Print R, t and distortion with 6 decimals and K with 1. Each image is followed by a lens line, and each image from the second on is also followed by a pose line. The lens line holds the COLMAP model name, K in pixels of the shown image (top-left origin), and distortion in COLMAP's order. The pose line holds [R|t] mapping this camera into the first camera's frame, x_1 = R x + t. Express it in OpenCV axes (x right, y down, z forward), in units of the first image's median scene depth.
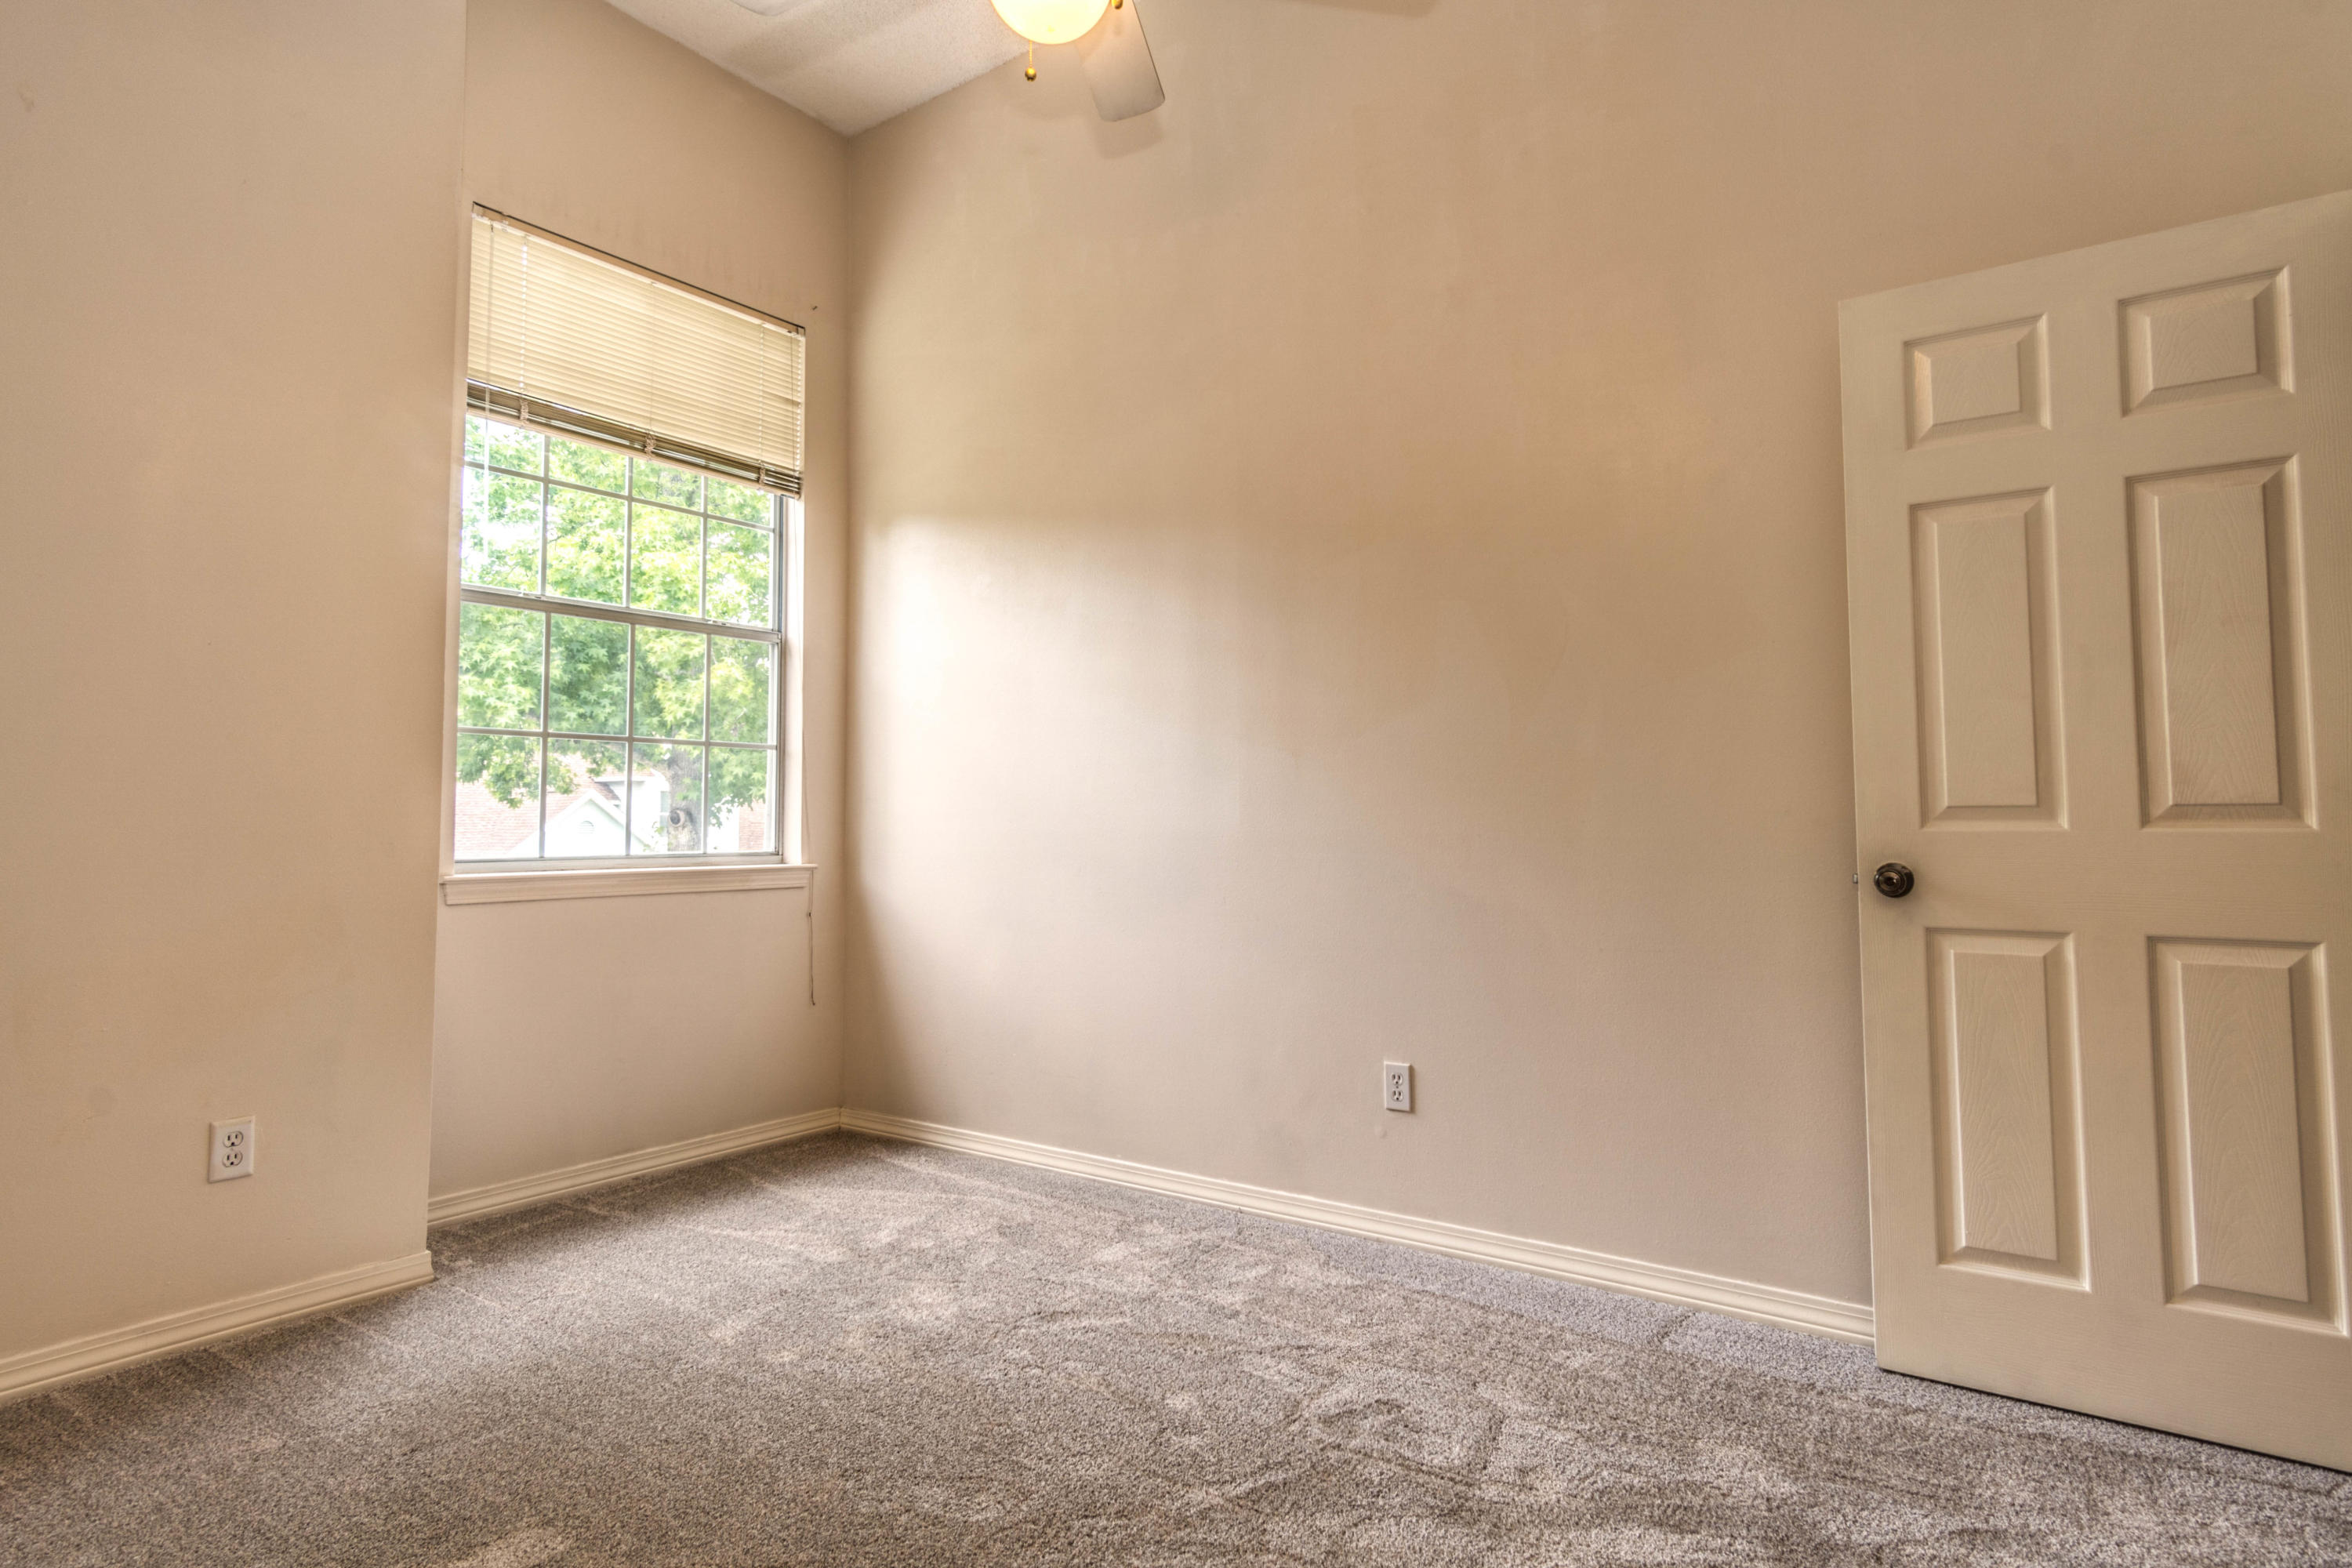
lens RADIAL K [[1252.2, 0, 1169.4], [0, 1252.2, 749.5], [0, 0, 1]] dist [0.002893, 0.002195]
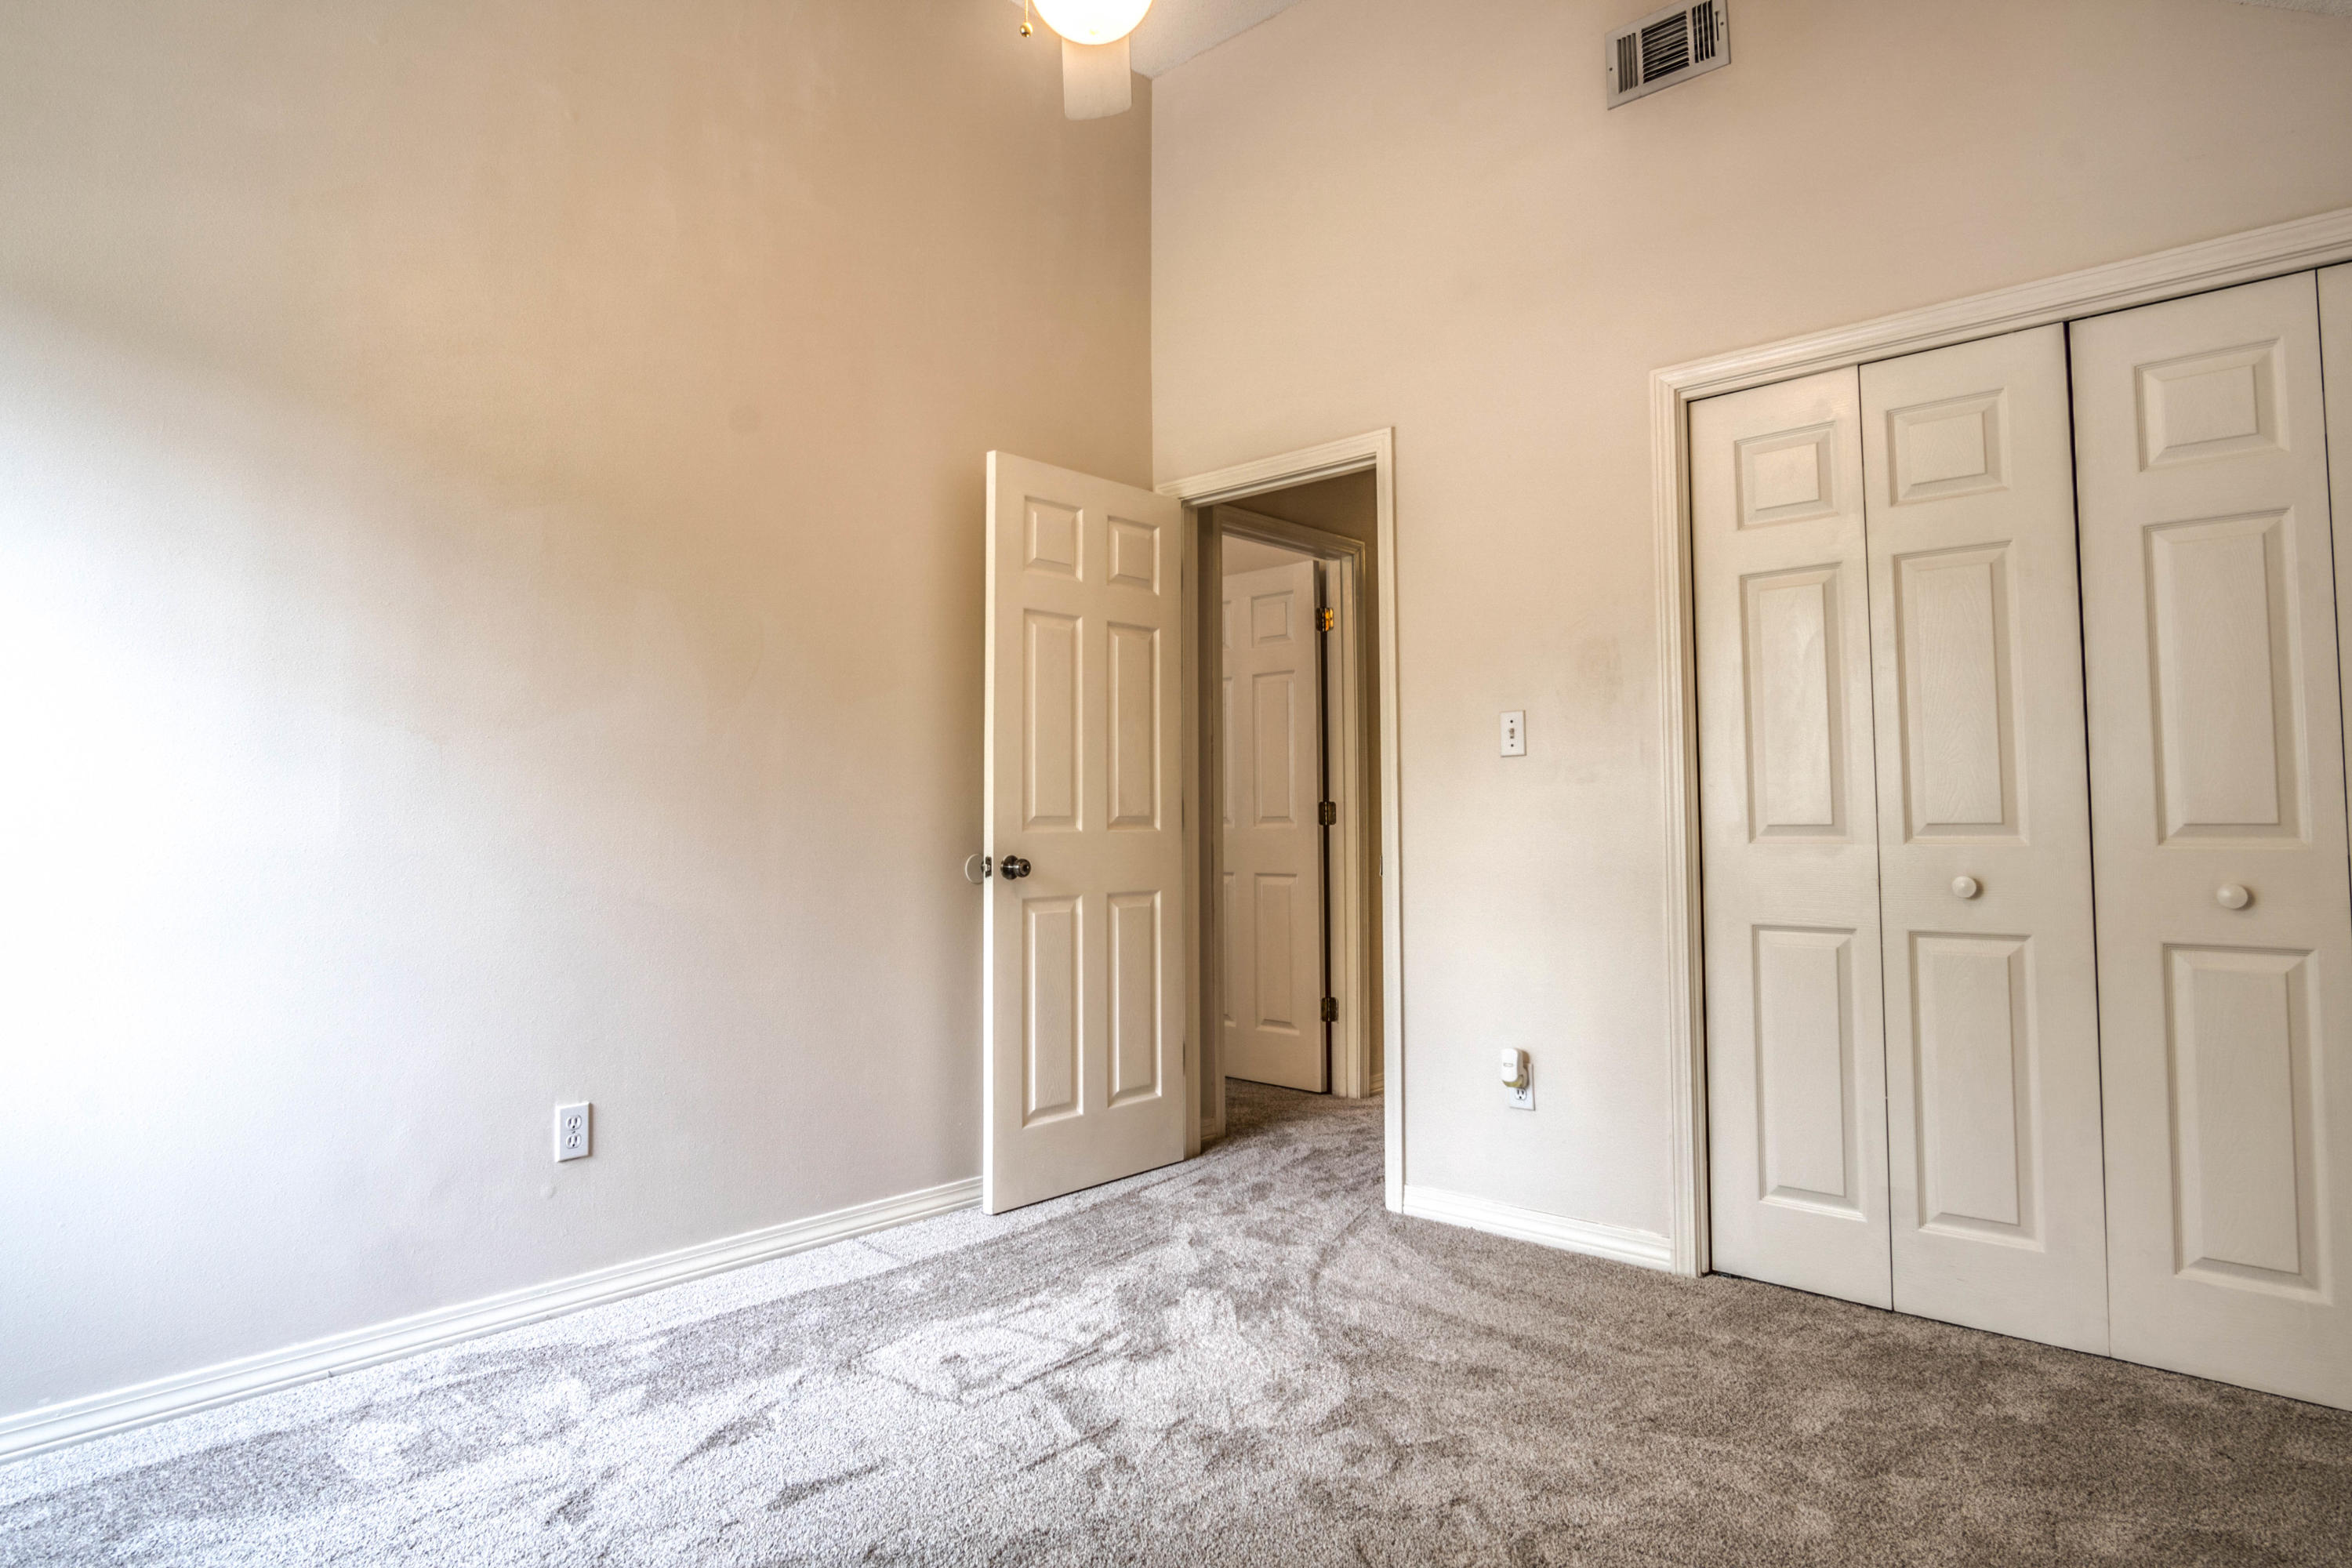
lens RADIAL K [[1303.8, 0, 1173.8], [0, 1303.8, 750.4], [0, 0, 1]] dist [0.000292, 0.001996]
pose [[0.133946, 0.056831, 0.989358, -0.679332], [-0.058933, 0.997044, -0.049294, 0.025298], [-0.989235, -0.051703, 0.136900, 0.480706]]
